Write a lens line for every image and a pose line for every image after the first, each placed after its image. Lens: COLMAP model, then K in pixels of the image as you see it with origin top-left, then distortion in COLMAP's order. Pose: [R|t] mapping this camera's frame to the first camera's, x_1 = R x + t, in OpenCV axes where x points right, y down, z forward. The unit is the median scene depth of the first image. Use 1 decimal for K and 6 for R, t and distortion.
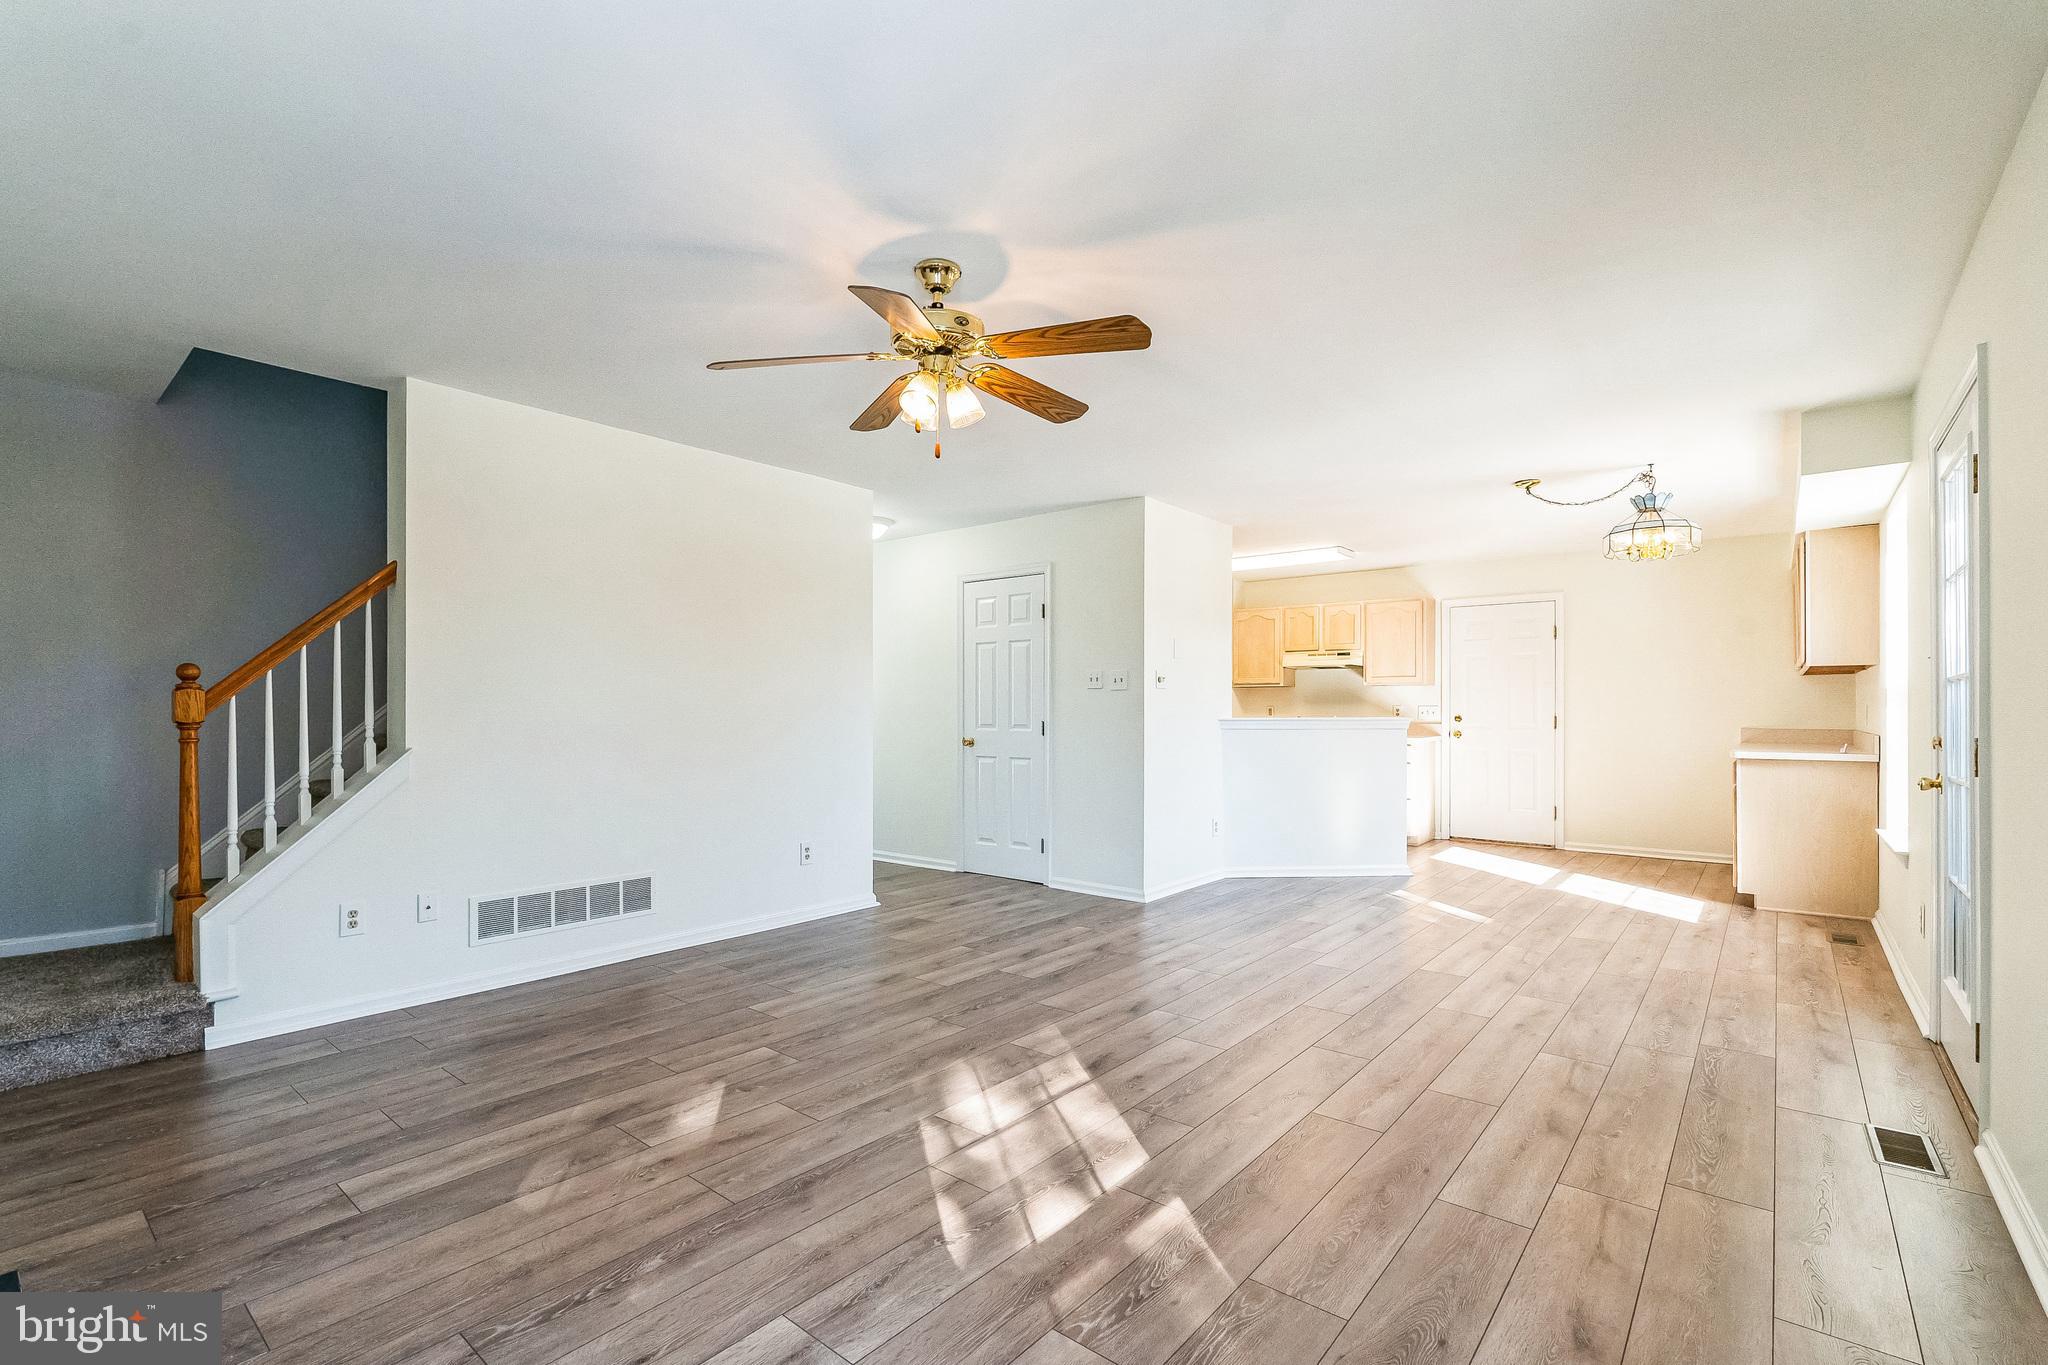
lens RADIAL K [[919.4, 0, 1016.6], [0, 919.4, 703.6], [0, 0, 1]] dist [-0.005550, 0.002142]
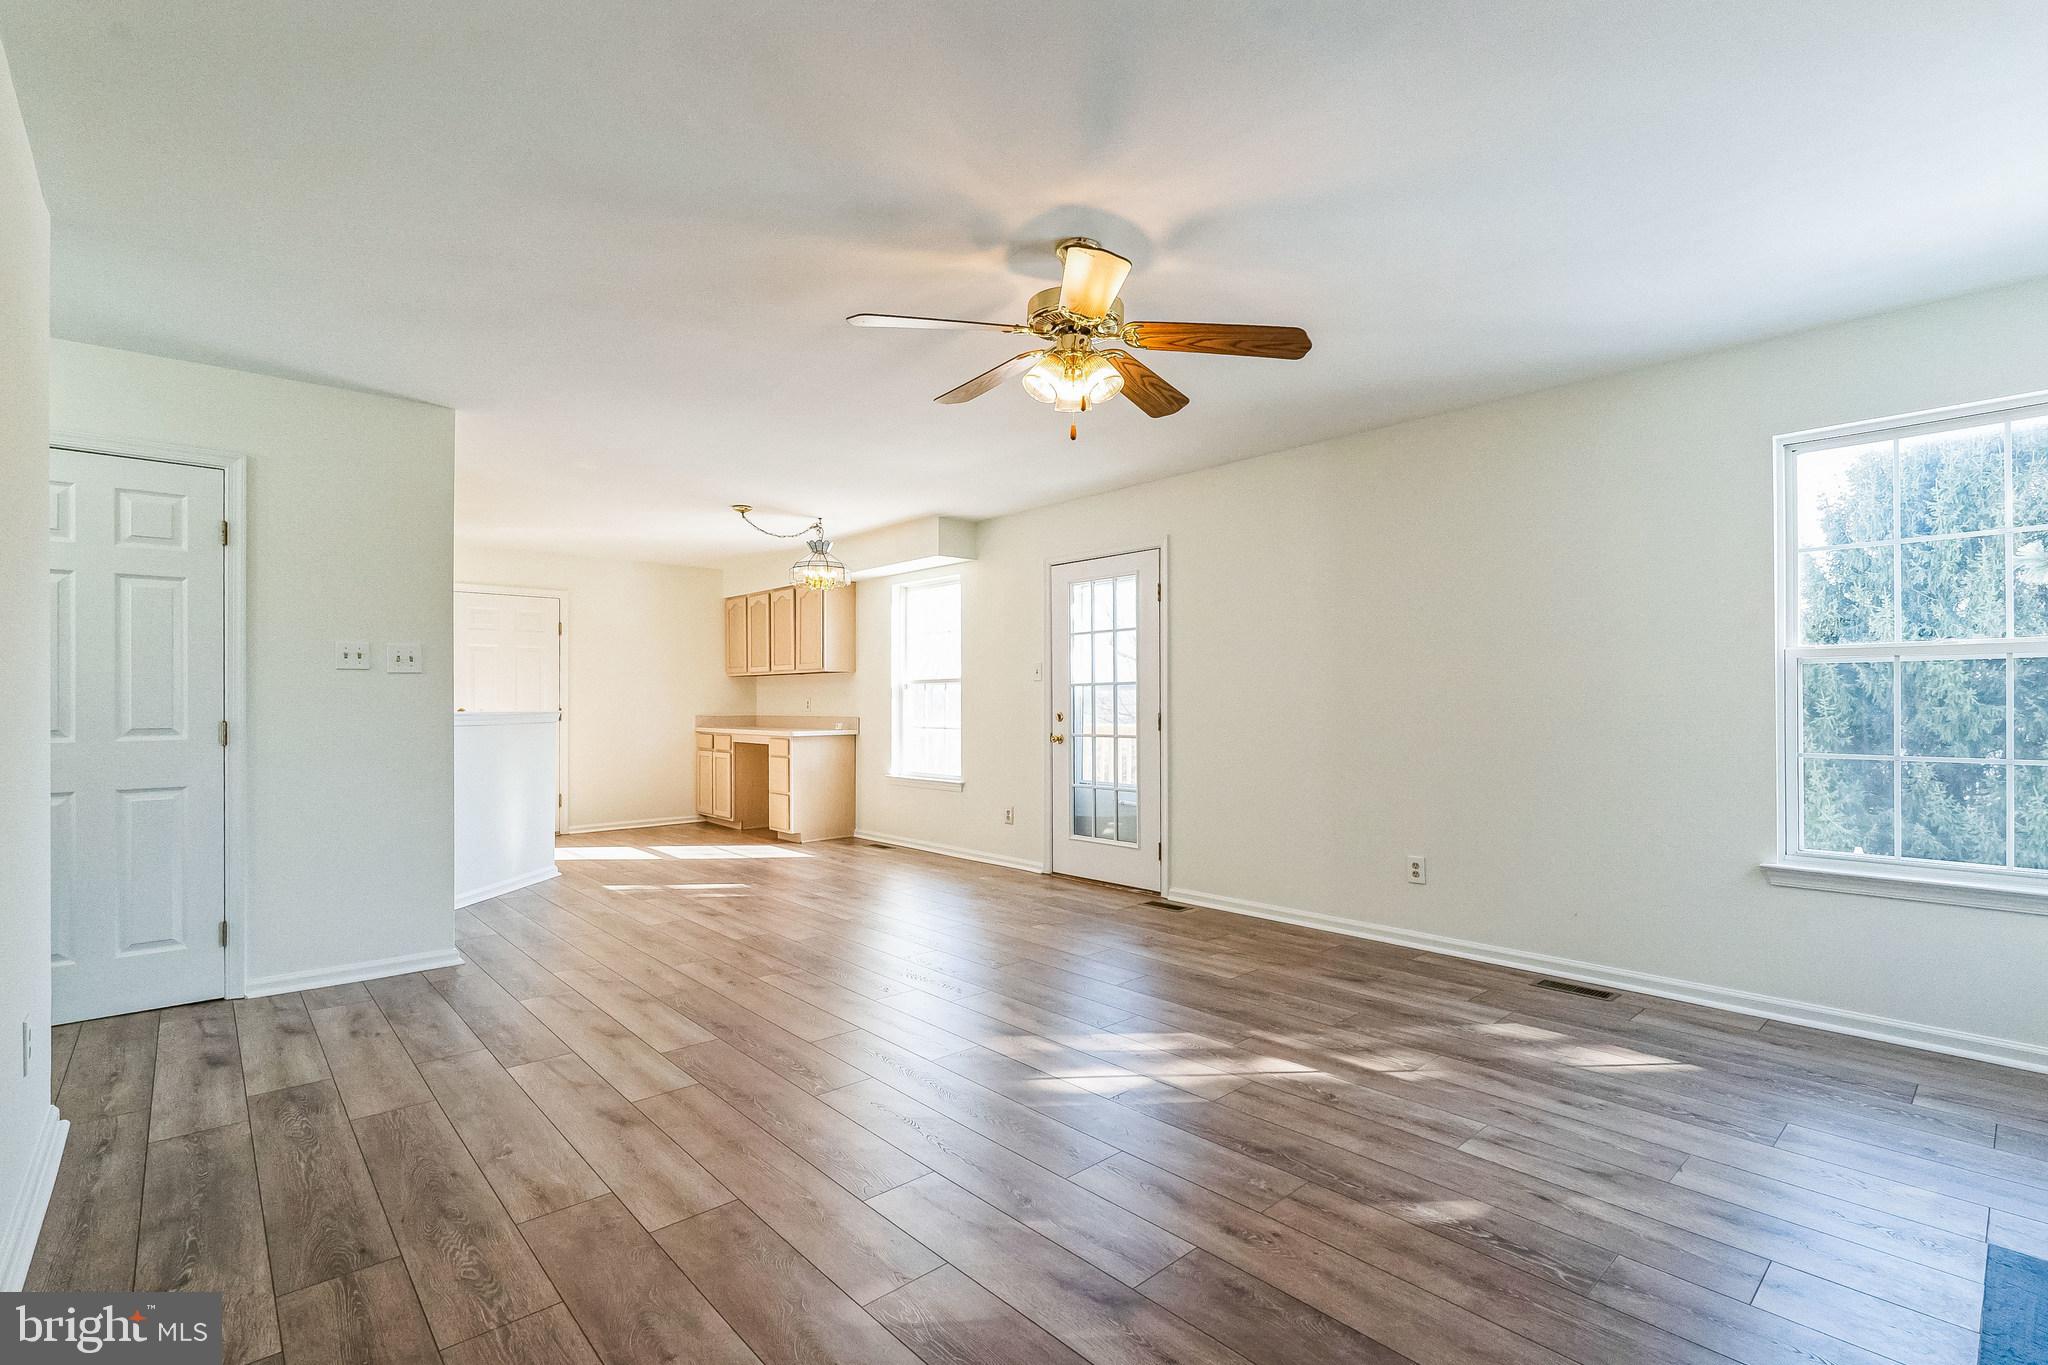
lens RADIAL K [[919.4, 0, 1020.7], [0, 919.4, 704.6], [0, 0, 1]] dist [-0.005550, 0.002142]
pose [[0.140139, -0.002153, 0.990129, -0.799986], [-0.005853, 0.999978, 0.003003, 0.006955], [-0.990115, -0.006216, 0.140124, 0.691224]]
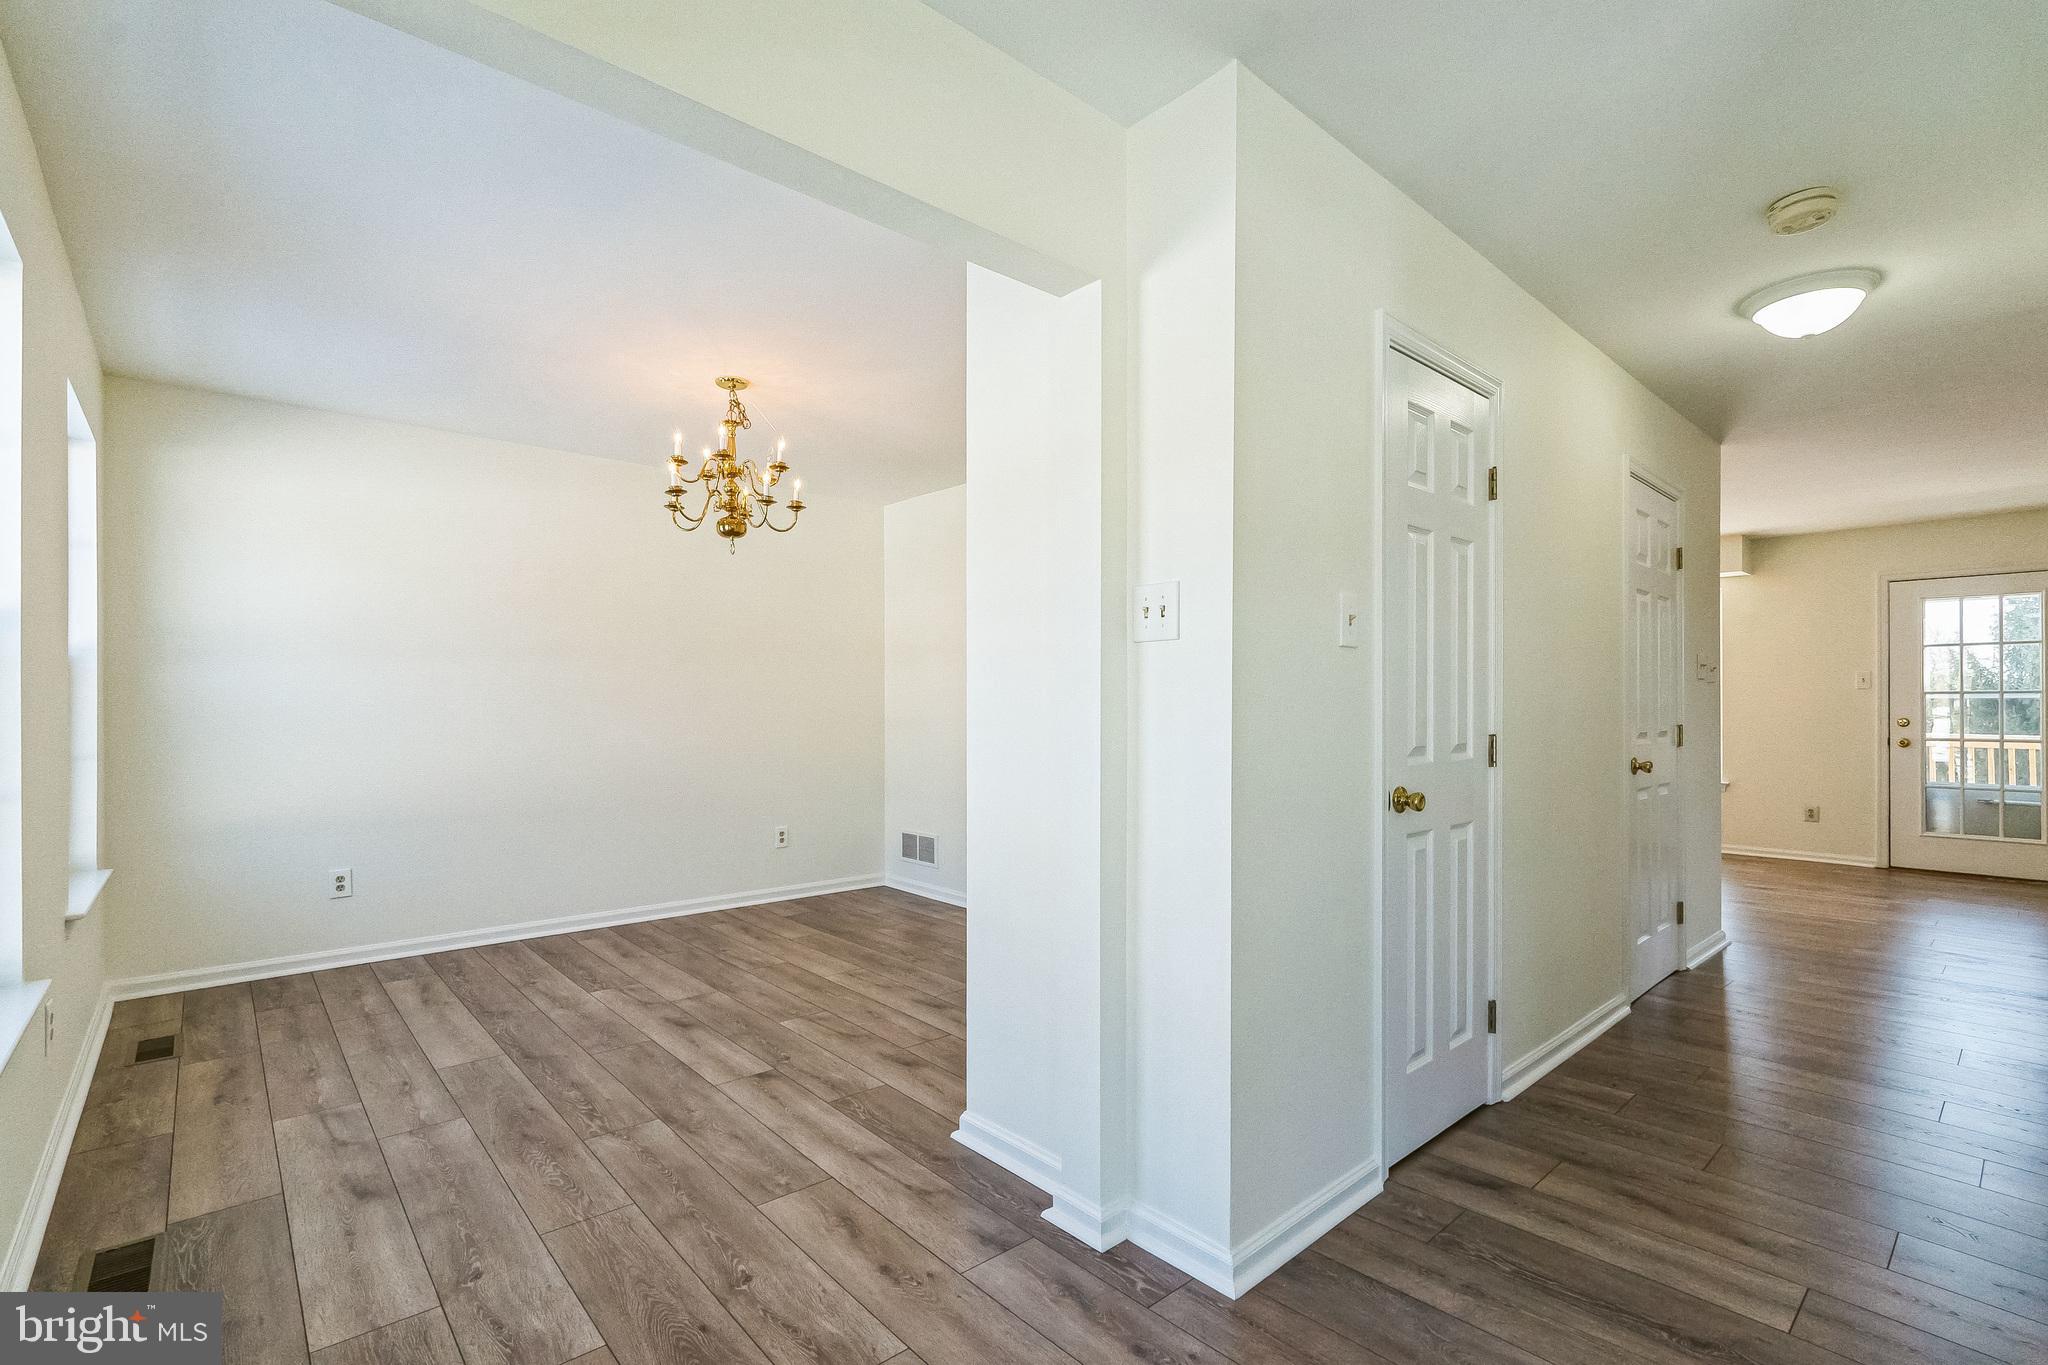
lens RADIAL K [[919.4, 0, 1036.3], [0, 919.4, 709.8], [0, 0, 1]] dist [-0.005550, 0.002142]
pose [[0.131516, -0.000998, 0.991314, -1.146843], [-0.013507, 0.999905, 0.002799, 0.028651], [-0.991222, -0.013758, 0.131490, 2.307697]]
